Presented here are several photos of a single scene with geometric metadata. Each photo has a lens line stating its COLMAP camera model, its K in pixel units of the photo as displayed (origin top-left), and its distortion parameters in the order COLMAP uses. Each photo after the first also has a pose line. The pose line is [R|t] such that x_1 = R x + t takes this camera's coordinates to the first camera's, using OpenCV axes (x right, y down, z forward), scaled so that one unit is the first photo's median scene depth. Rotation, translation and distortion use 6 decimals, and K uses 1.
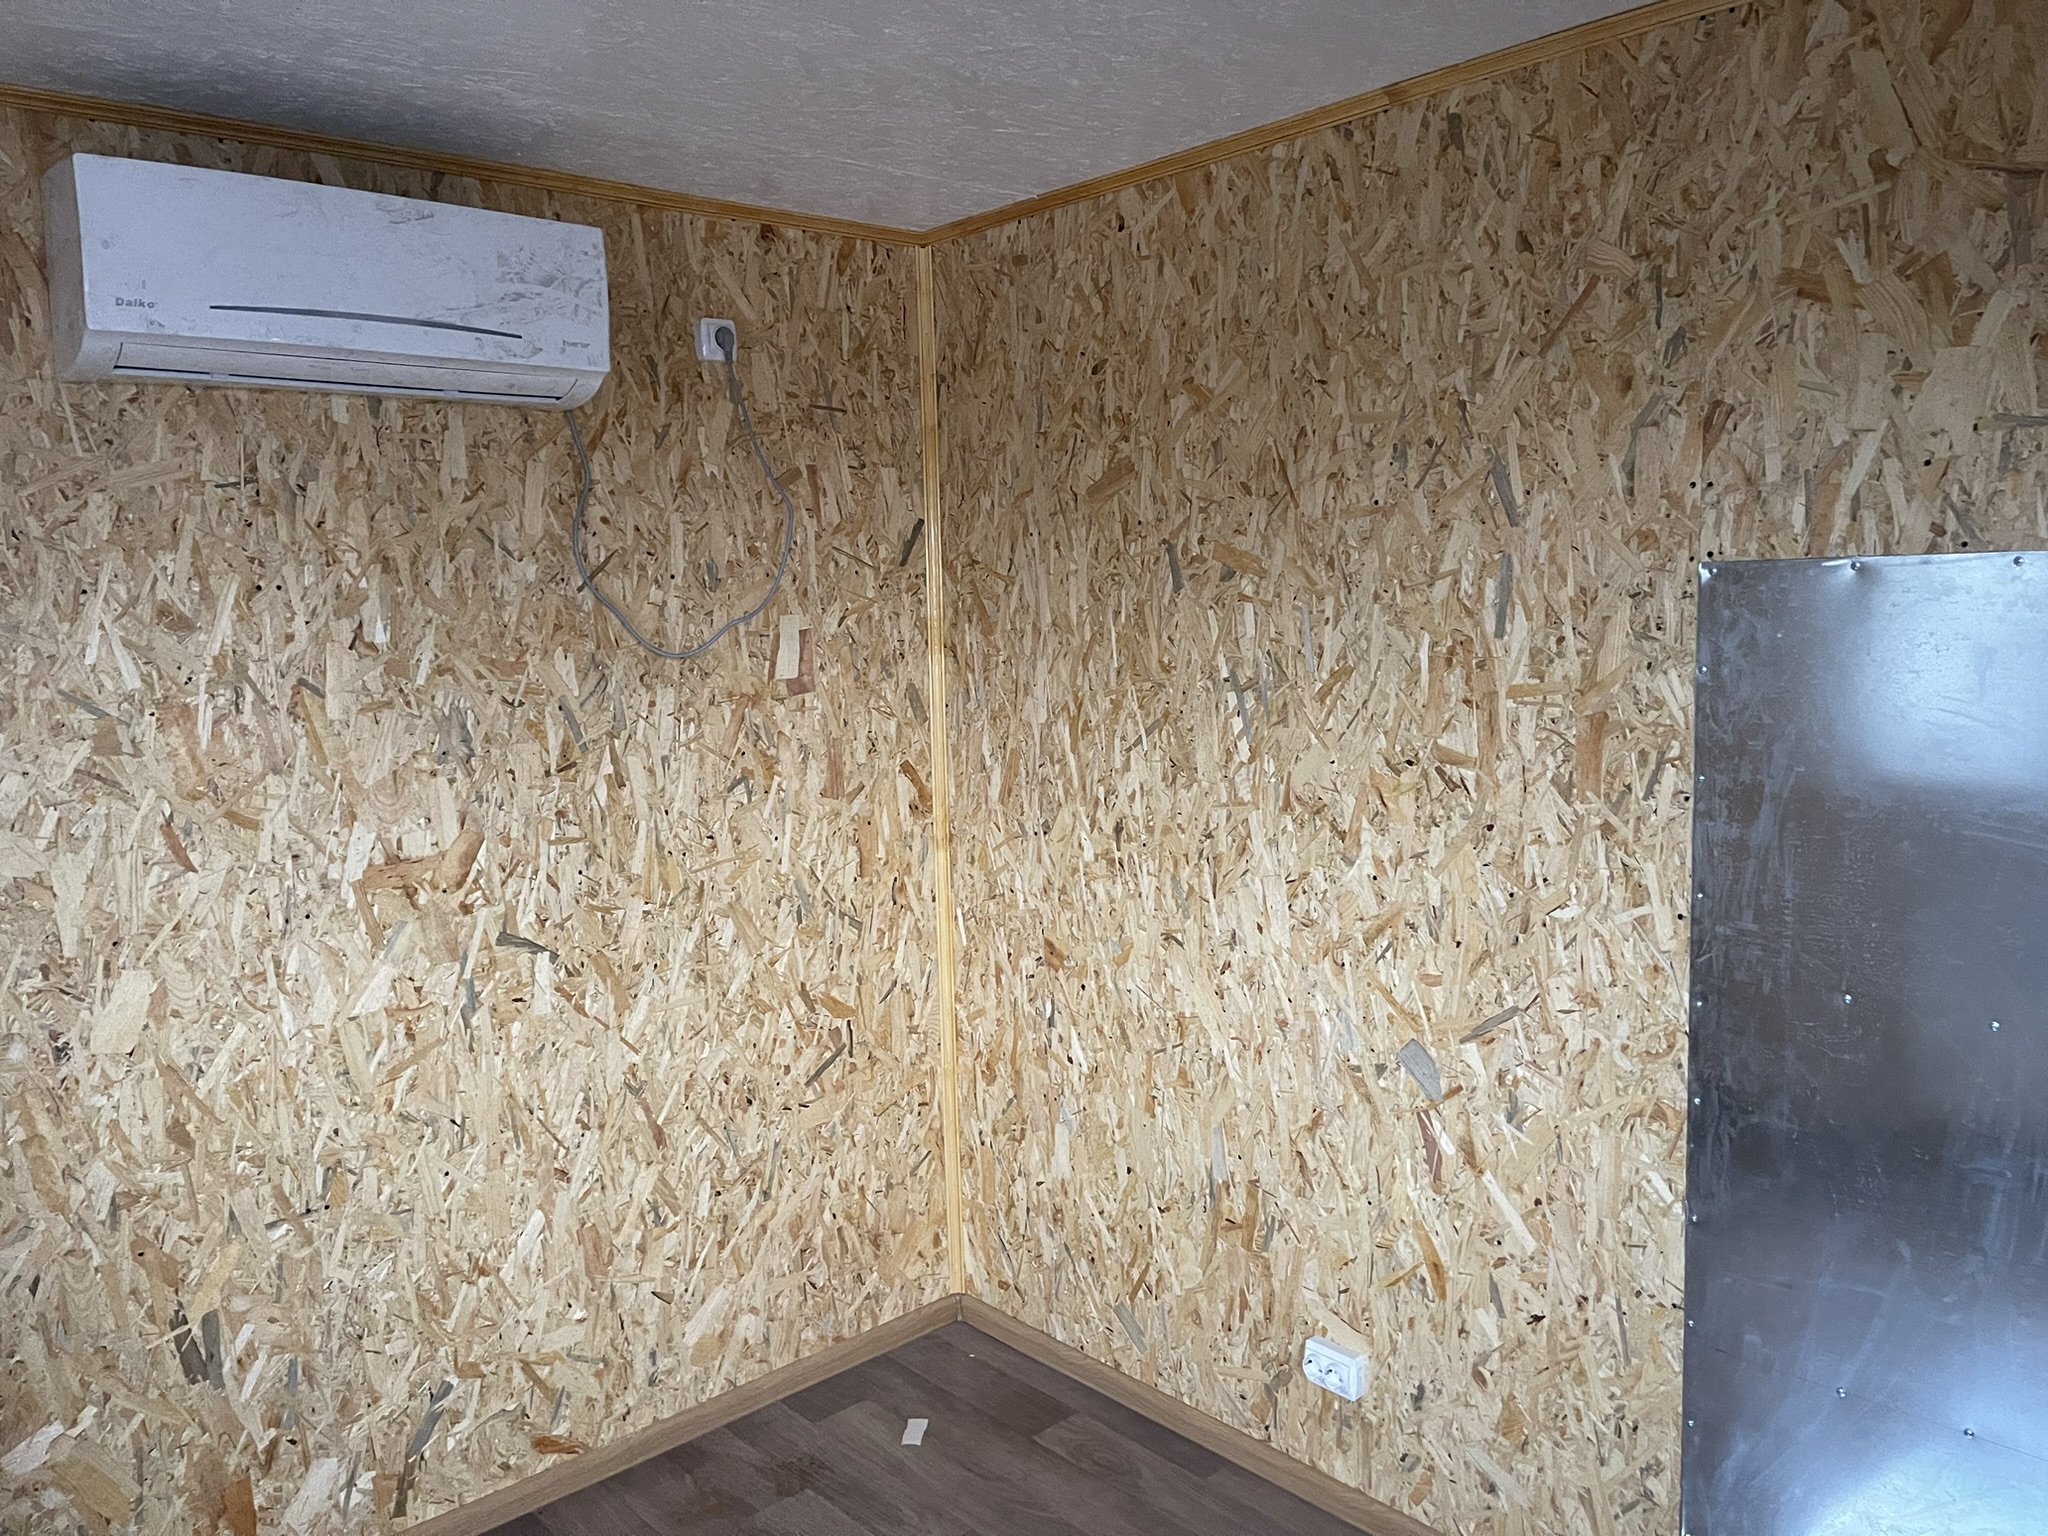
lens RADIAL K [[1516.0, 0, 1012.8], [0, 1516.0, 761.2], [0, 0, 1]] dist [0.072270, -0.100216]
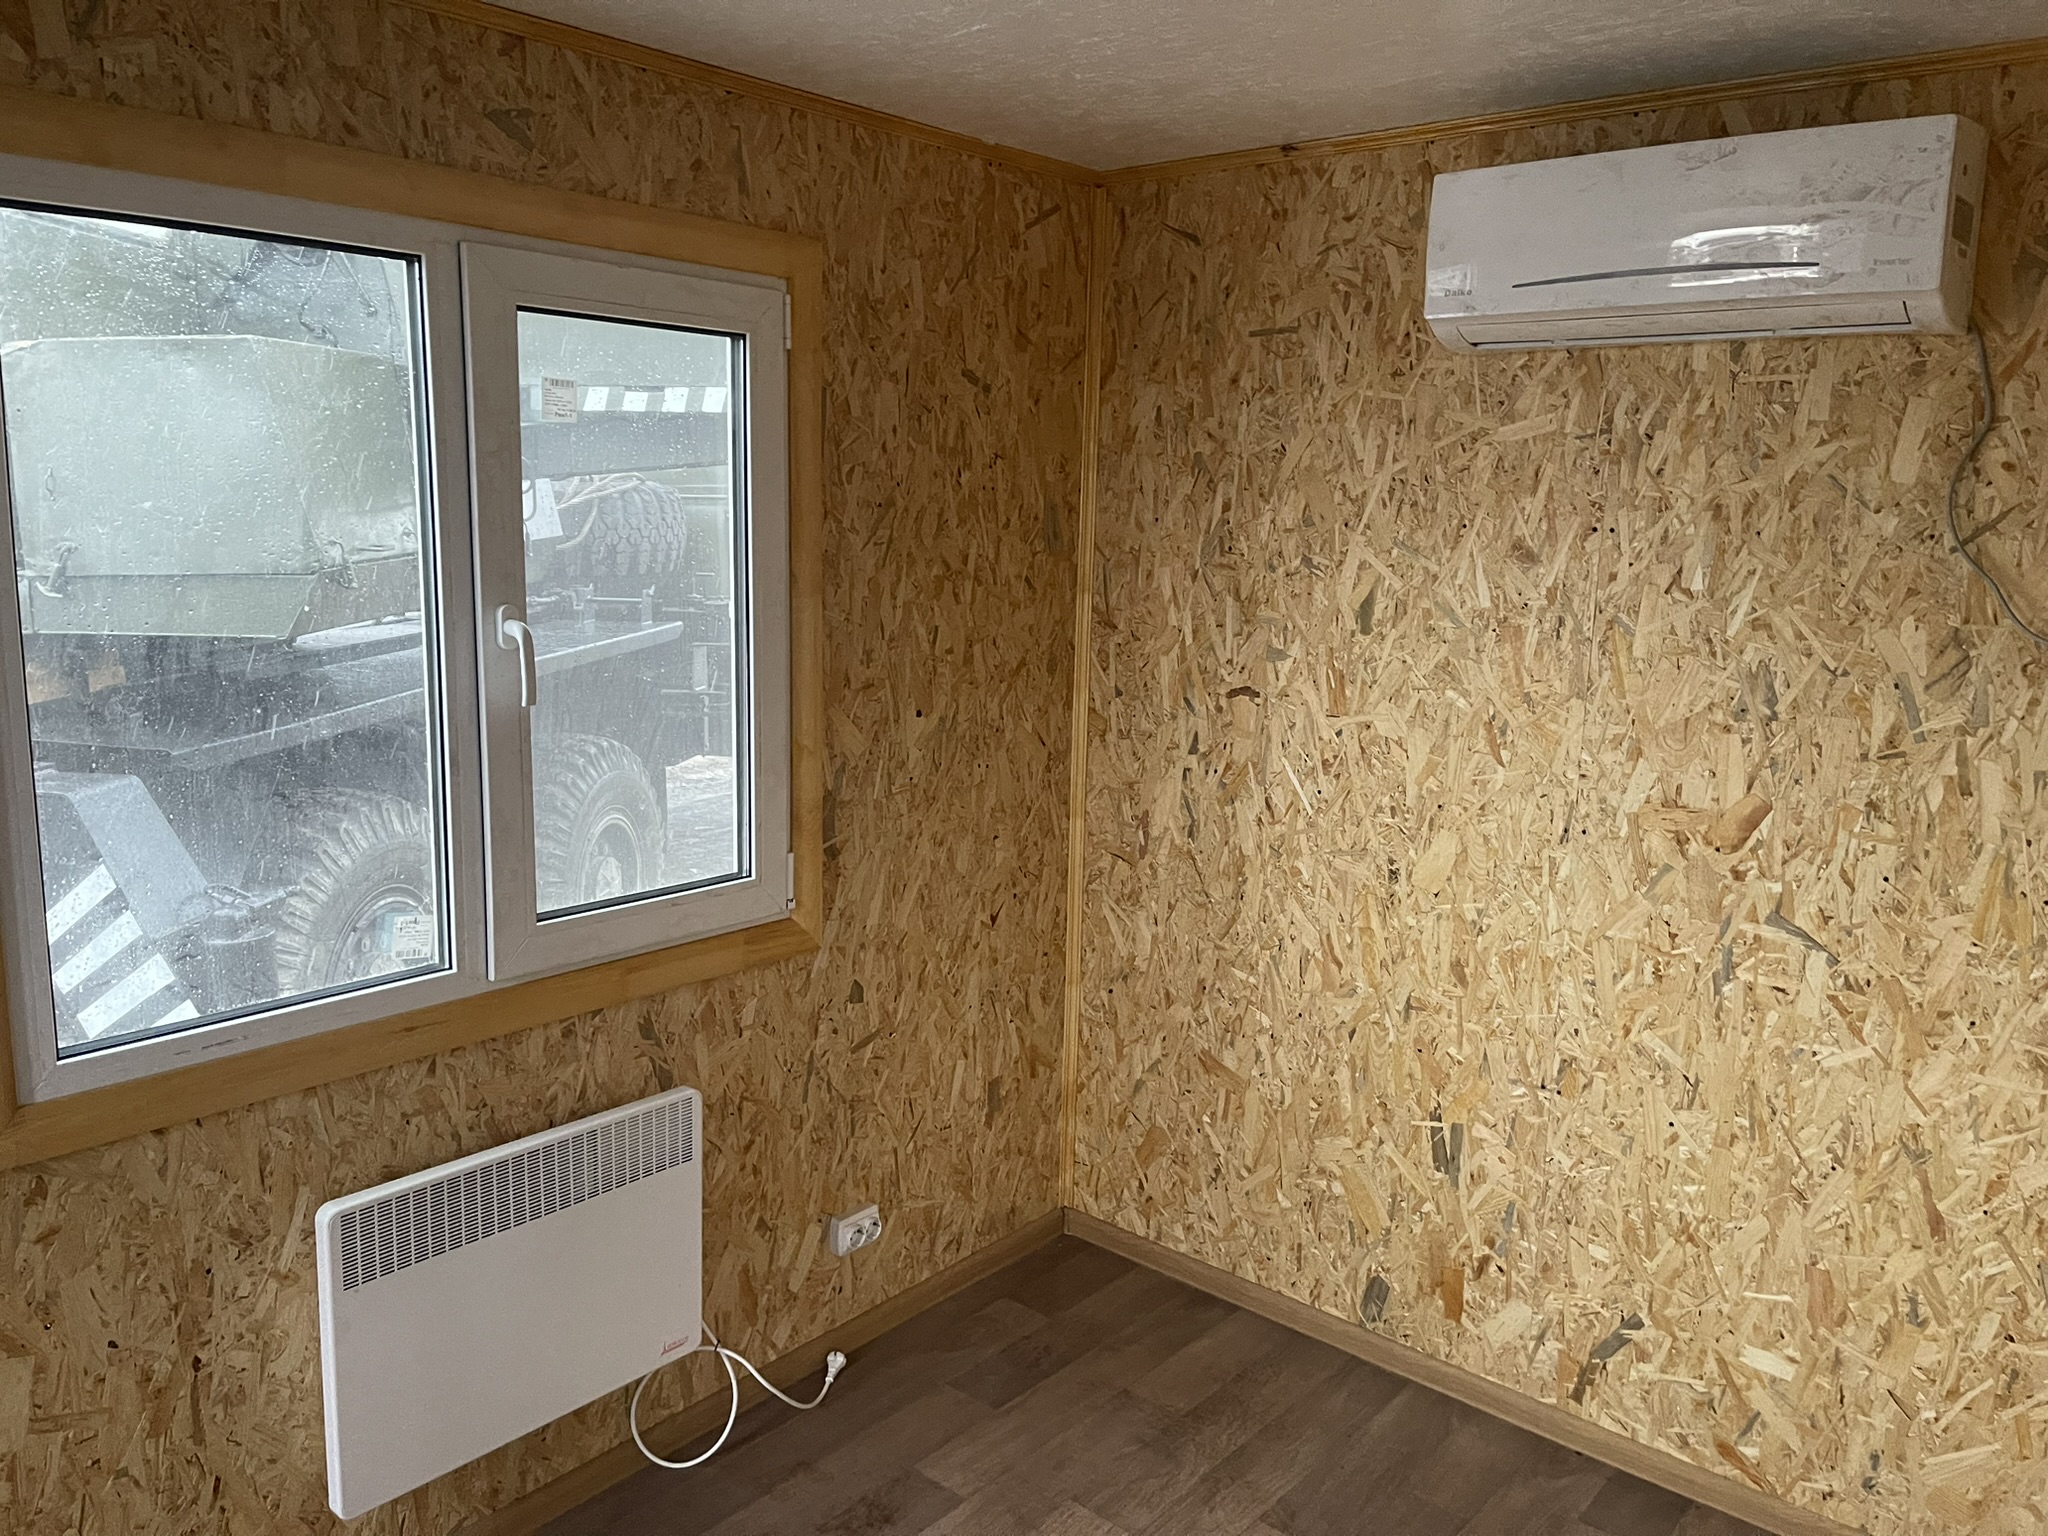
lens RADIAL K [[1516.0, 0, 1012.8], [0, 1516.0, 761.2], [0, 0, 1]] dist [0.072270, -0.100216]
pose [[0.129041, 0.201288, -0.970995, 0.536043], [-0.142858, 0.972741, 0.182665, -0.088914], [0.981295, 0.115143, 0.154279, 0.423707]]
